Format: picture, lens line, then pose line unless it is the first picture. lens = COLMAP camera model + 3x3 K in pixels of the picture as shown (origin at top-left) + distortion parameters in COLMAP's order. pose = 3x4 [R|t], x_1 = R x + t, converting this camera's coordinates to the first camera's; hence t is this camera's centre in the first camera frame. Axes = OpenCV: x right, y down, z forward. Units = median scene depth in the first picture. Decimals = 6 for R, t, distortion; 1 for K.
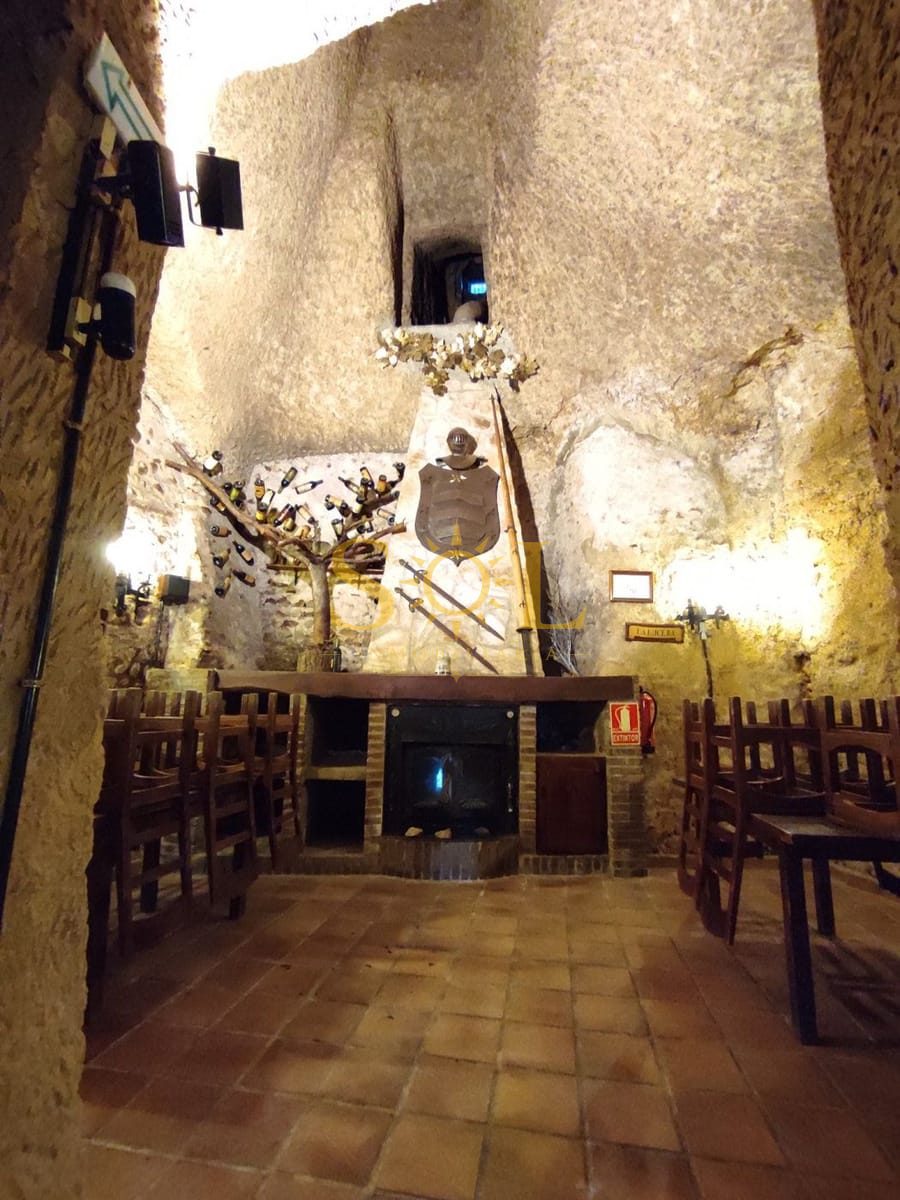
lens RADIAL K [[495.3, 0, 425.8], [0, 495.3, 570.0], [0, 0, 1]] dist [-0.025074, 0.012617]
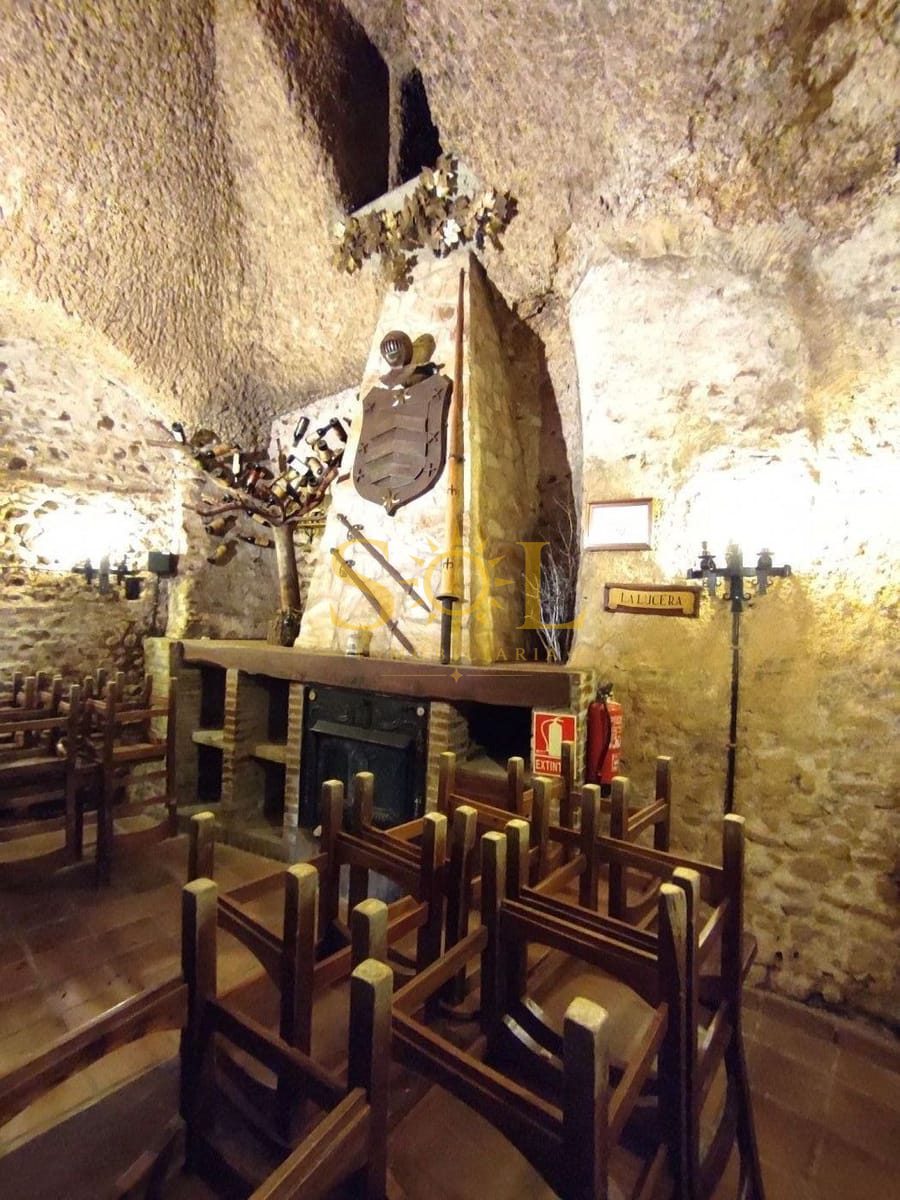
lens RADIAL K [[495.3, 0, 425.8], [0, 495.3, 570.0], [0, 0, 1]] dist [-0.025074, 0.012617]
pose [[0.881380, -0.041505, -0.470582, 0.485204], [0.110990, 0.986443, 0.120877, -0.012820], [0.459185, -0.158768, 0.874038, 0.328855]]
